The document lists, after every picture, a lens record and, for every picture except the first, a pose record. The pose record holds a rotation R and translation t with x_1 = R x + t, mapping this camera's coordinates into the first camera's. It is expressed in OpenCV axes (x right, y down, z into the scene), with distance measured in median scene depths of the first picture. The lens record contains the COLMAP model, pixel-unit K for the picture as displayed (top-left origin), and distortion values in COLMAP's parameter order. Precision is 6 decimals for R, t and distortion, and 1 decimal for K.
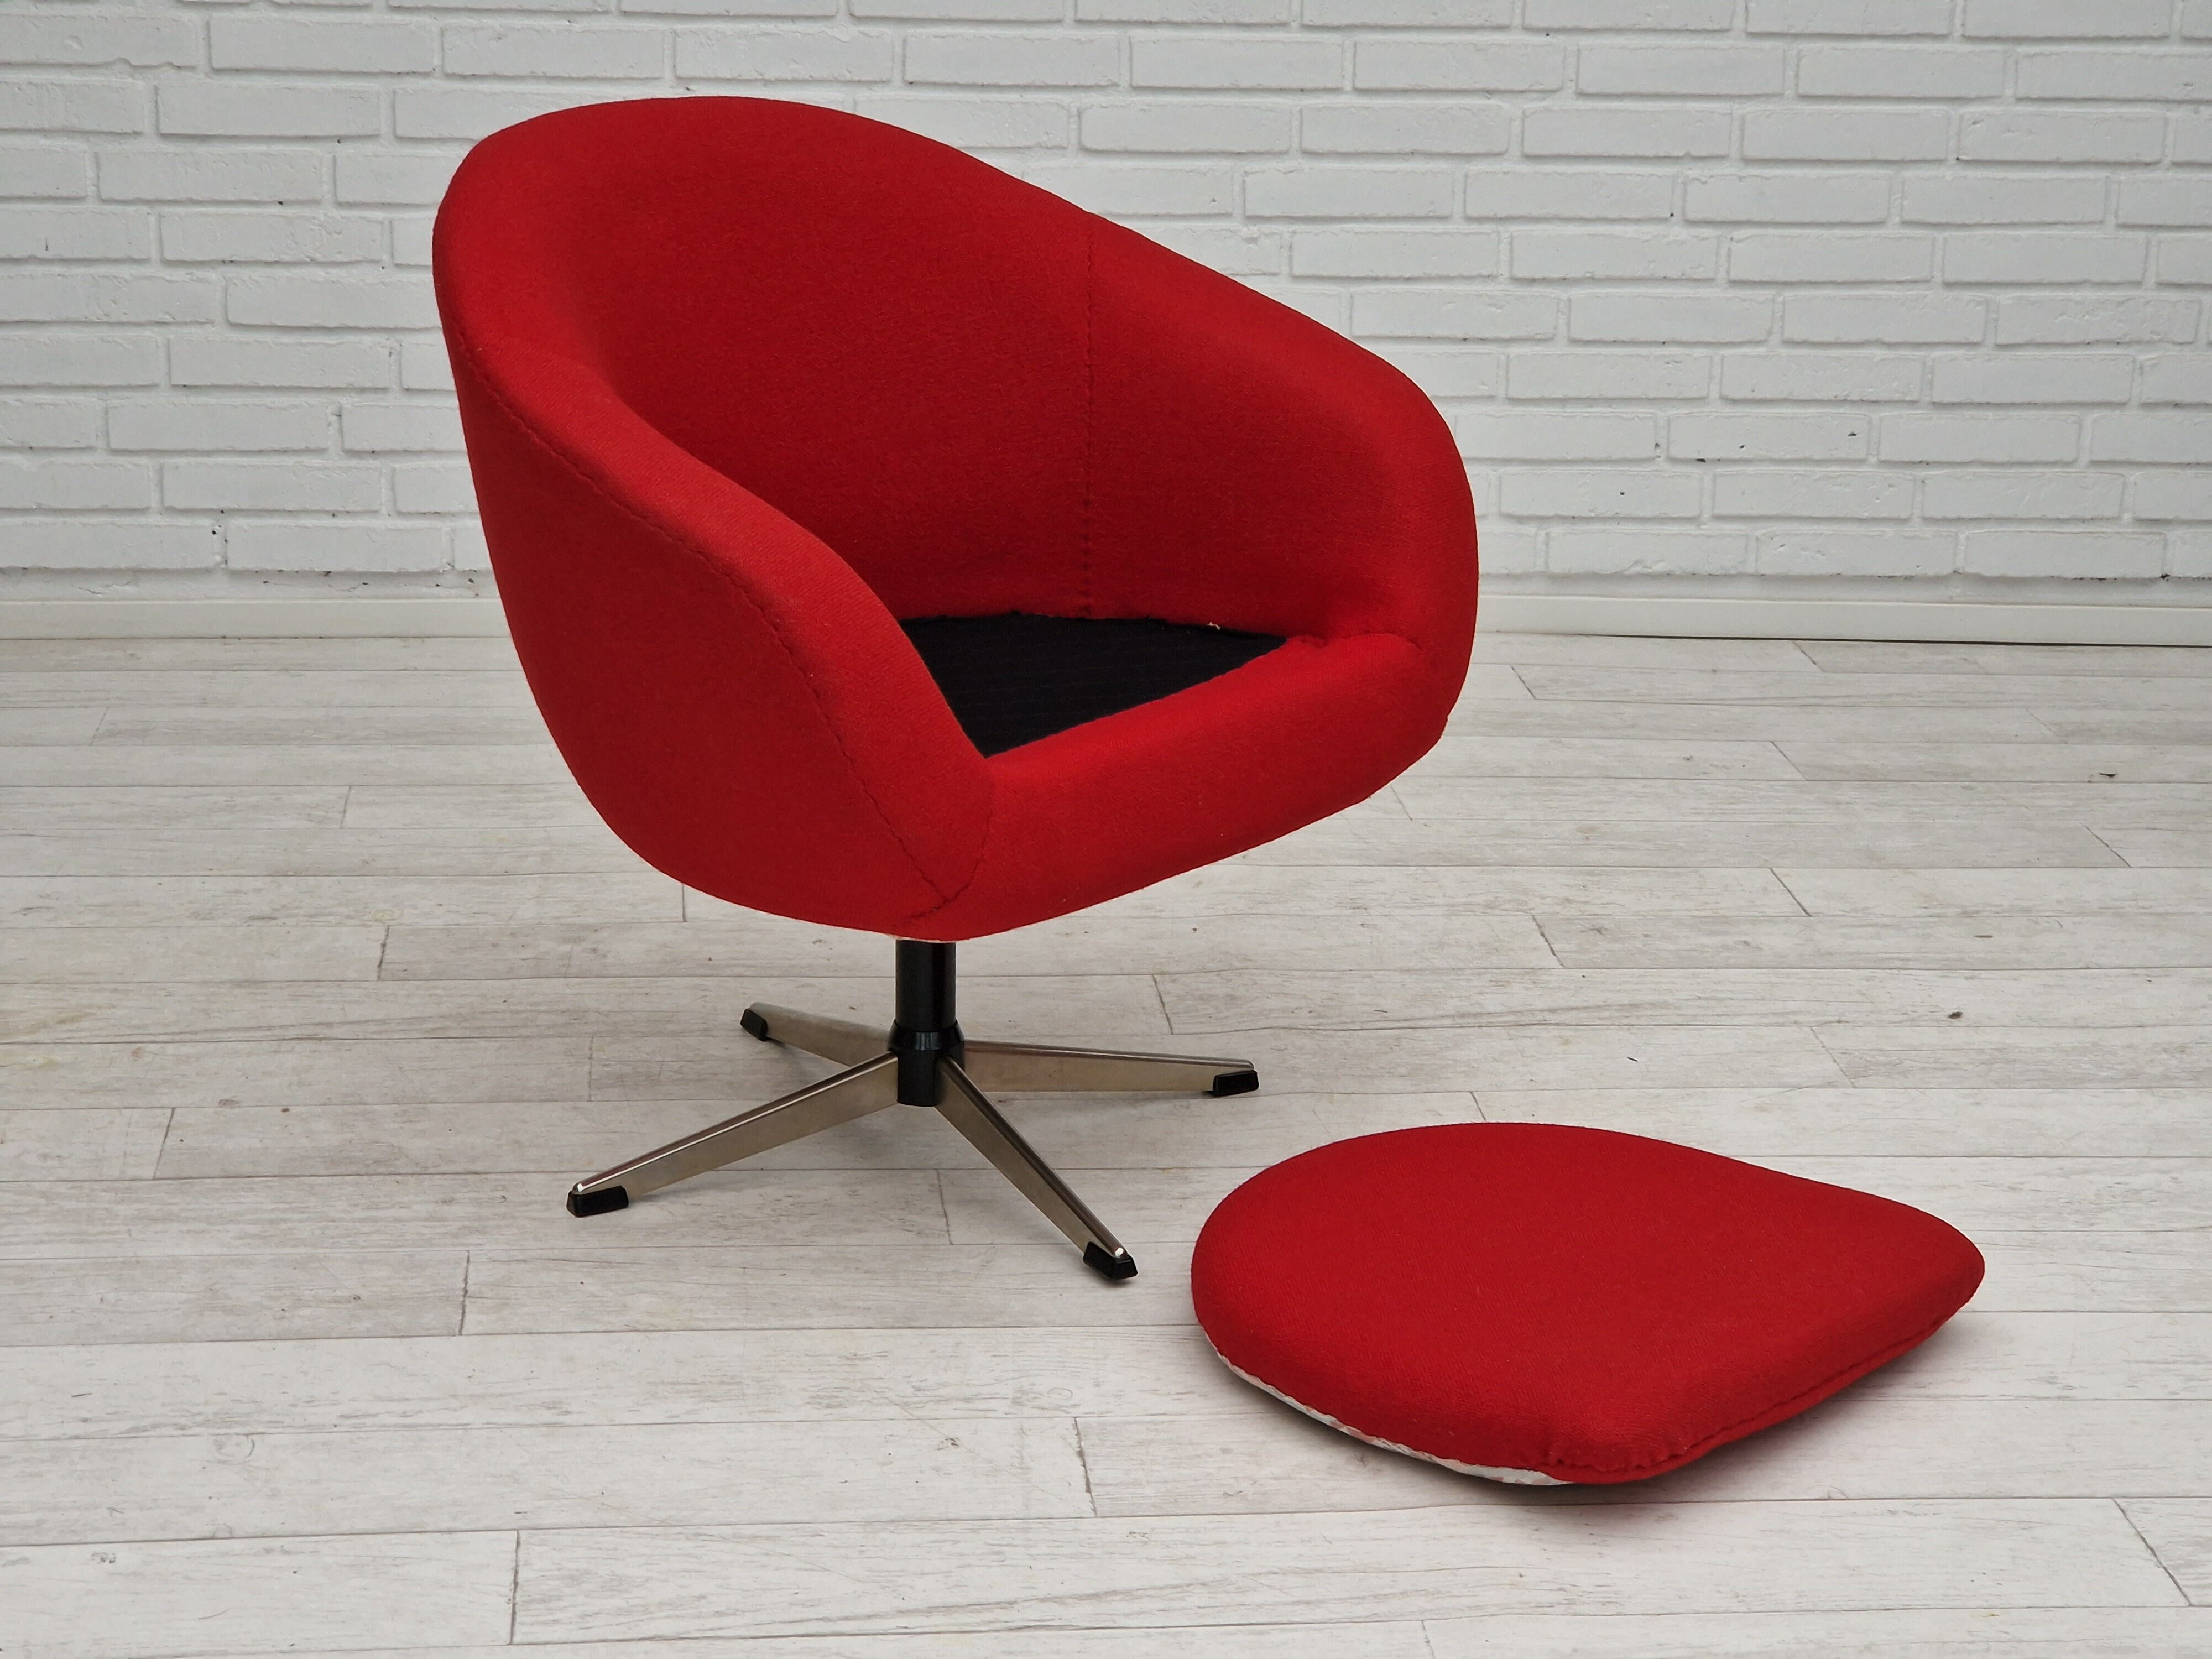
lens RADIAL K [[4230.4, 0, 1148.8], [0, 4230.4, 857.3], [0, 0, 1]] dist [0.027744, 0.543198]
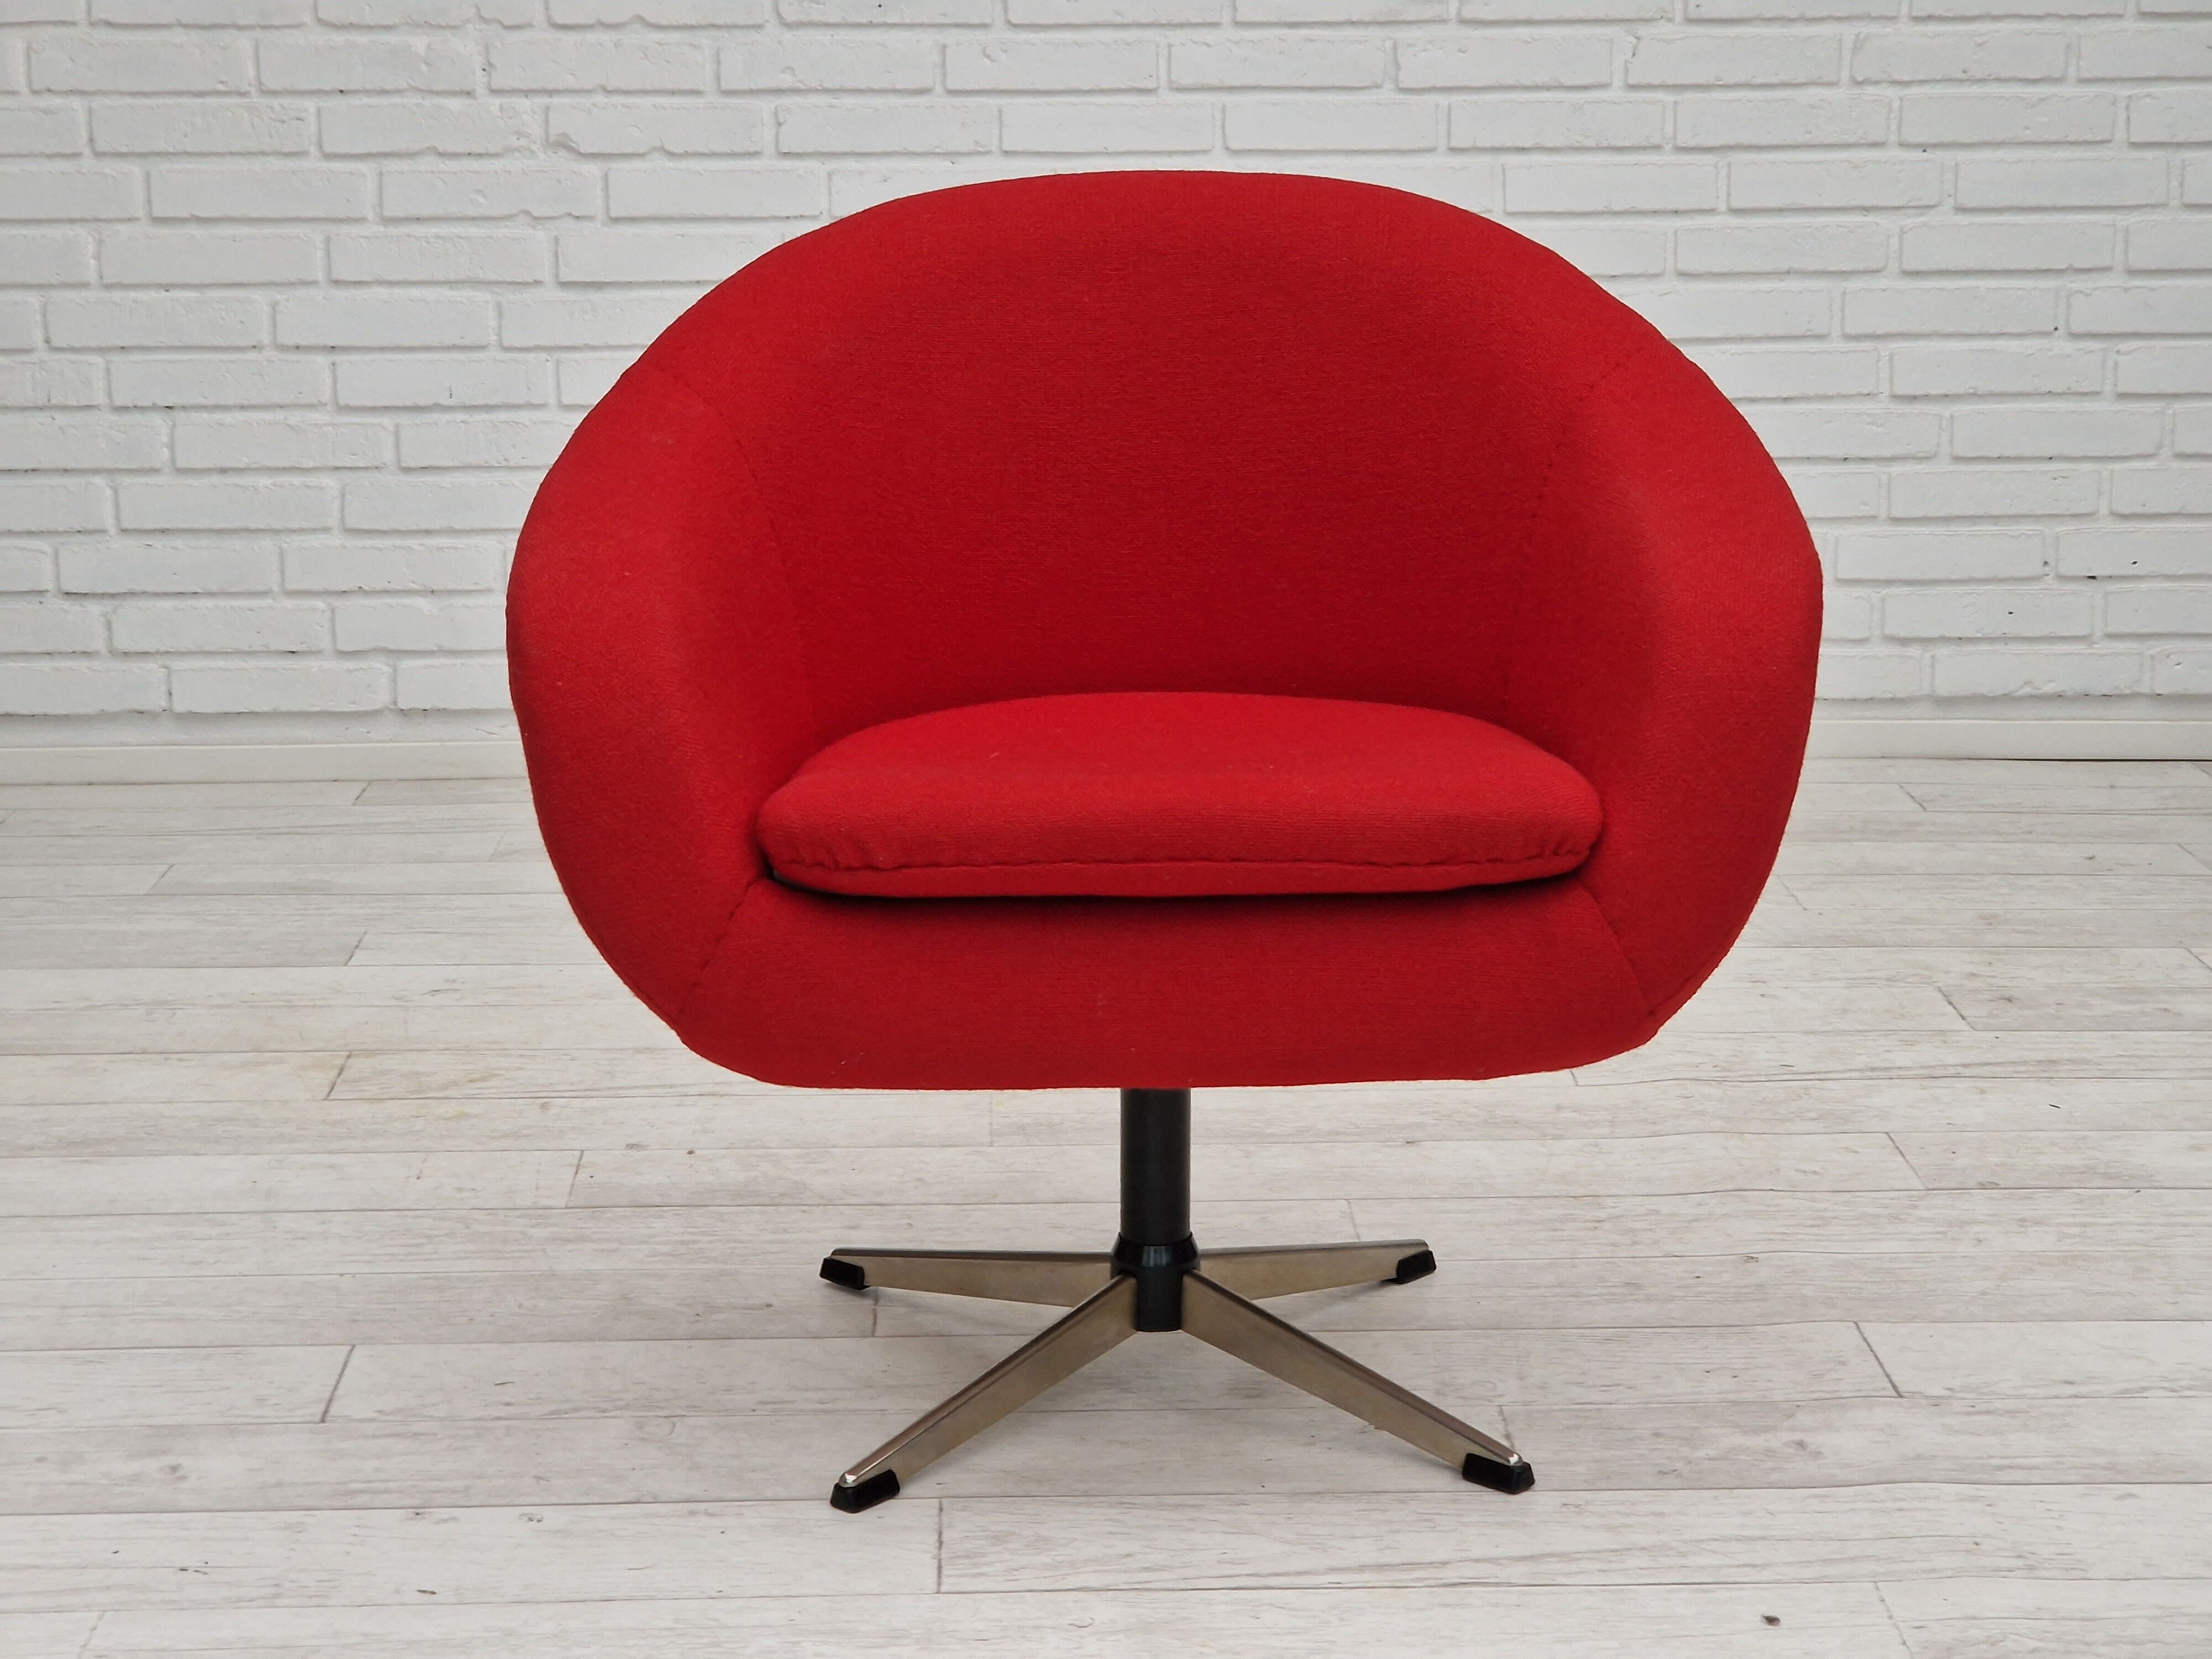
lens RADIAL K [[4224.4, 0, 1106.0], [0, 4224.4, 829.5], [0, 0, 1]] dist [0.051736, 0.346822]
pose [[0.996034, -0.015174, -0.087668, -0.014964], [0.007214, 0.995878, -0.090411, 0.064506], [0.088679, 0.089420, 0.992038, 0.009166]]
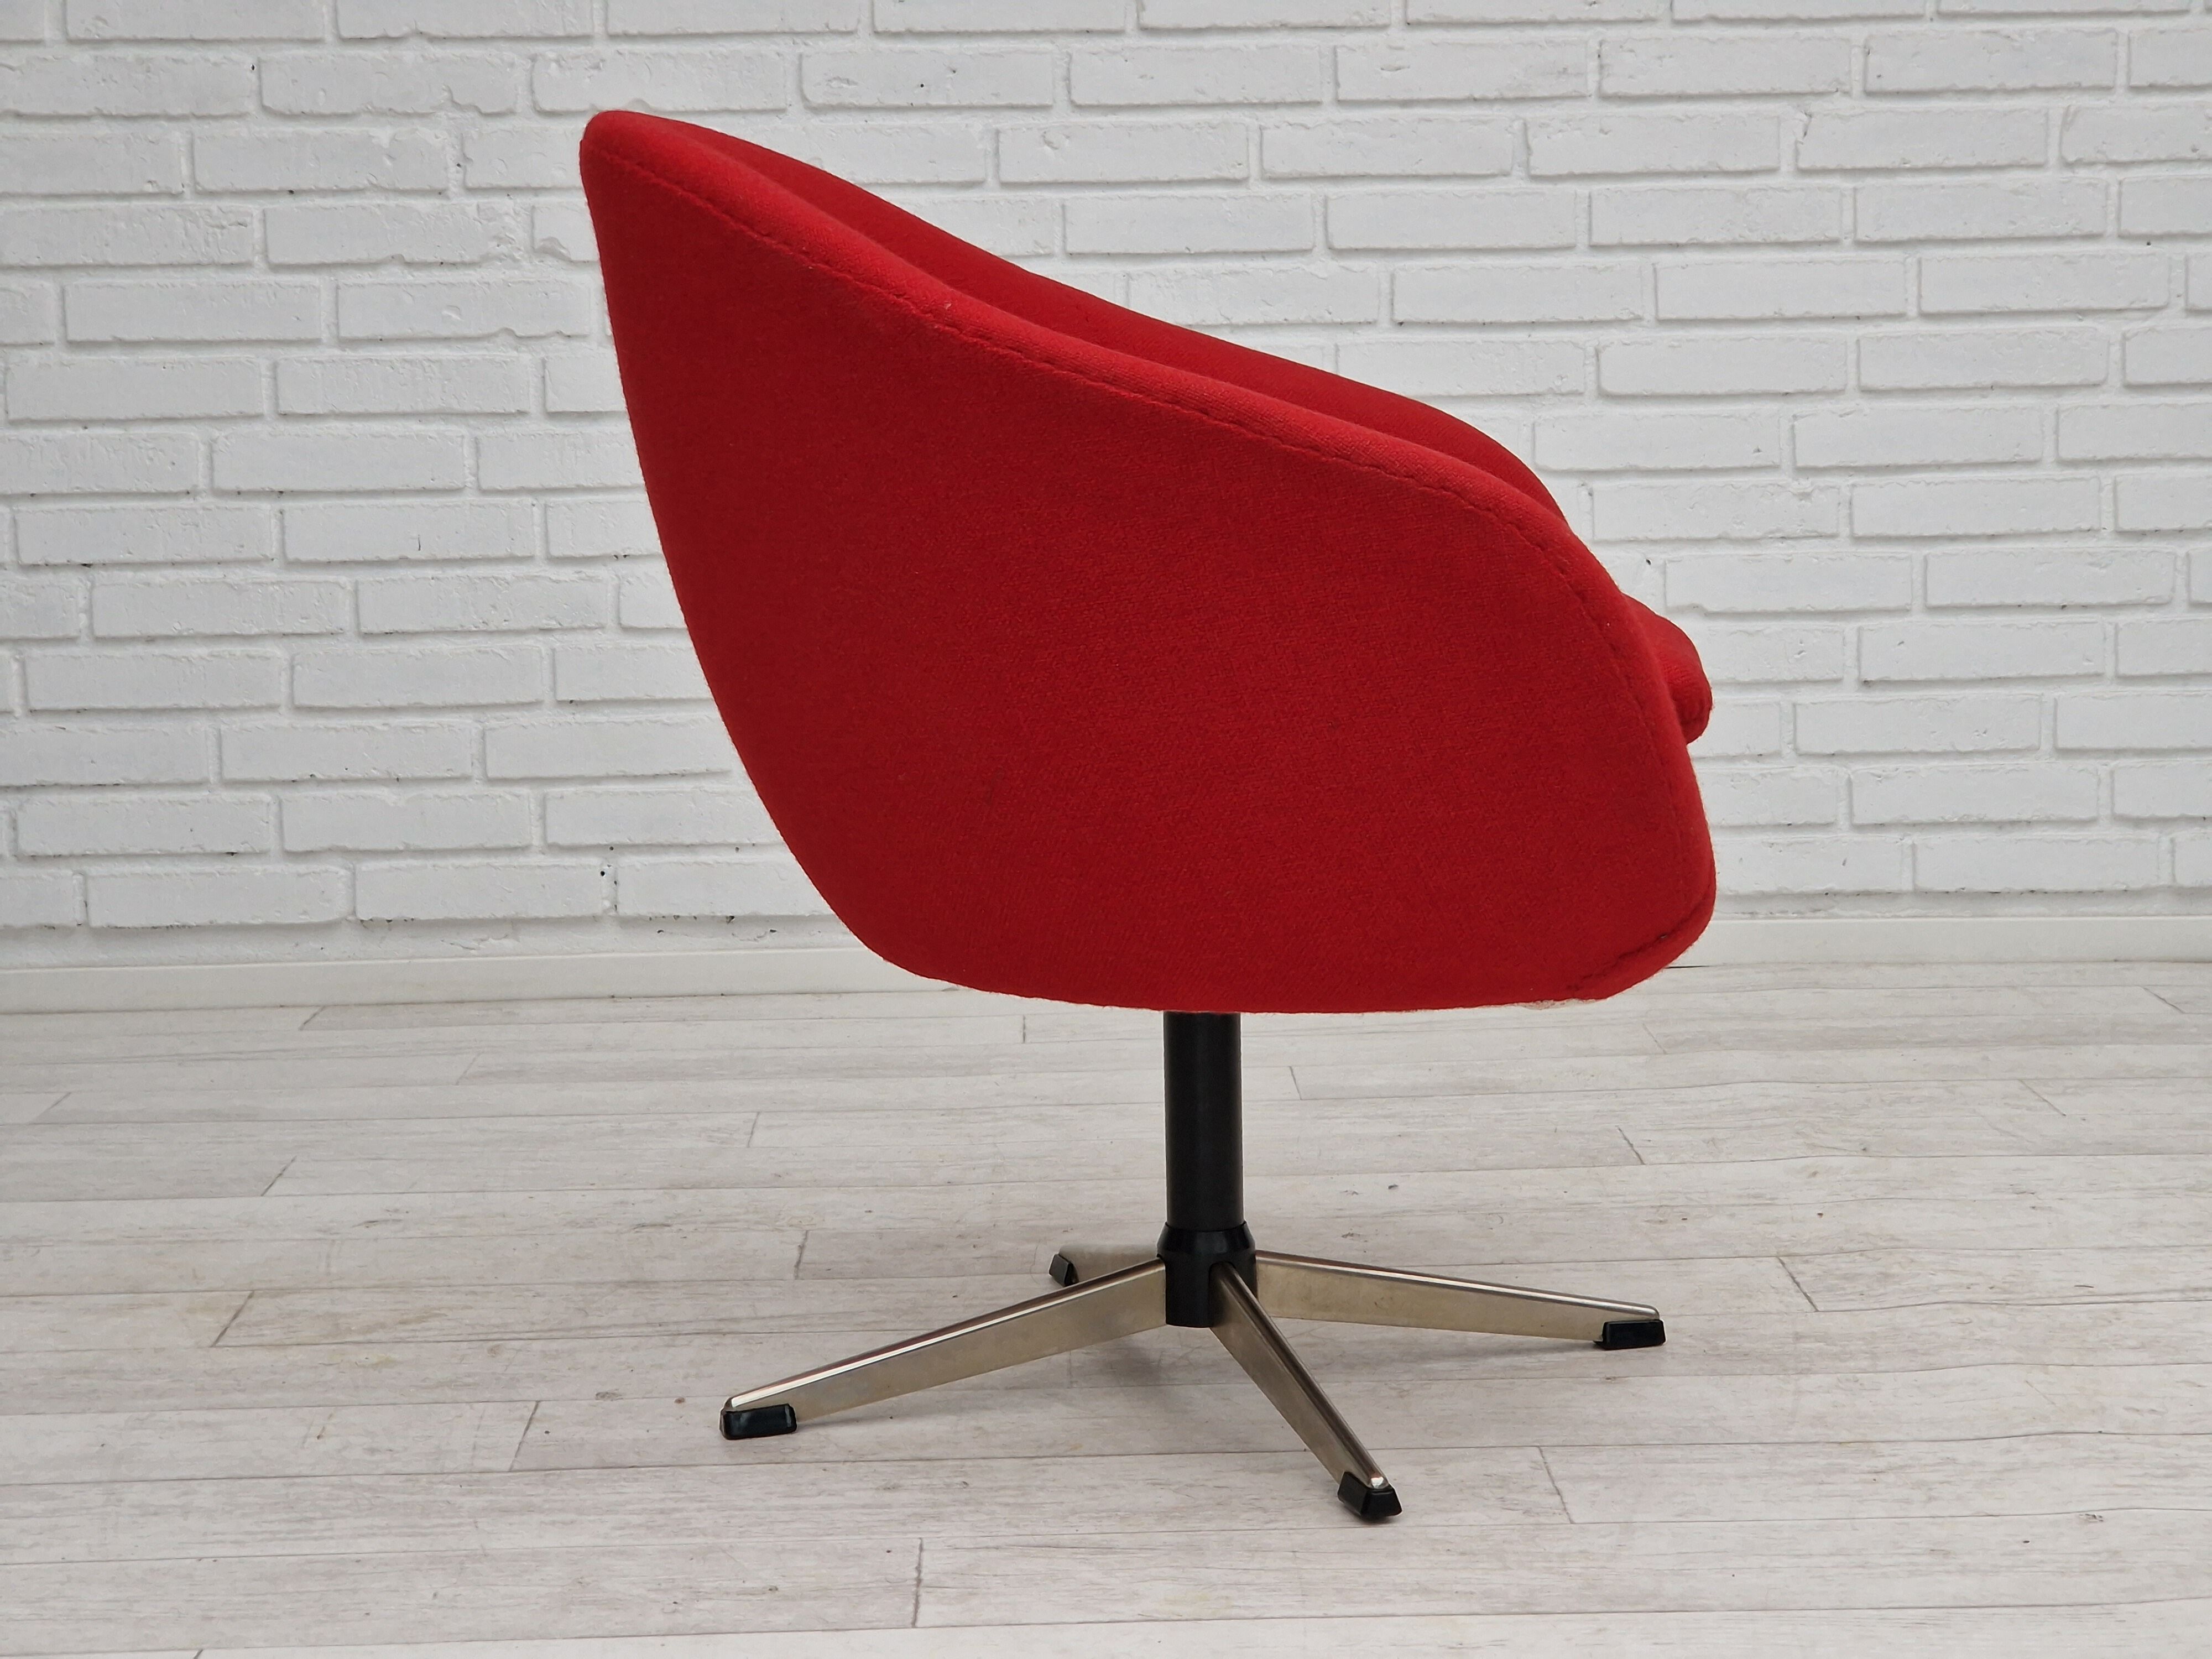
lens RADIAL K [[4202.2, 0, 1152.2], [0, 4202.2, 835.0], [0, 0, 1]] dist [0.031959, 0.492721]
pose [[0.995550, -0.033592, -0.088040, -0.040915], [0.017691, 0.984318, -0.175515, 0.081100], [0.092555, 0.173177, 0.980532, 0.207239]]
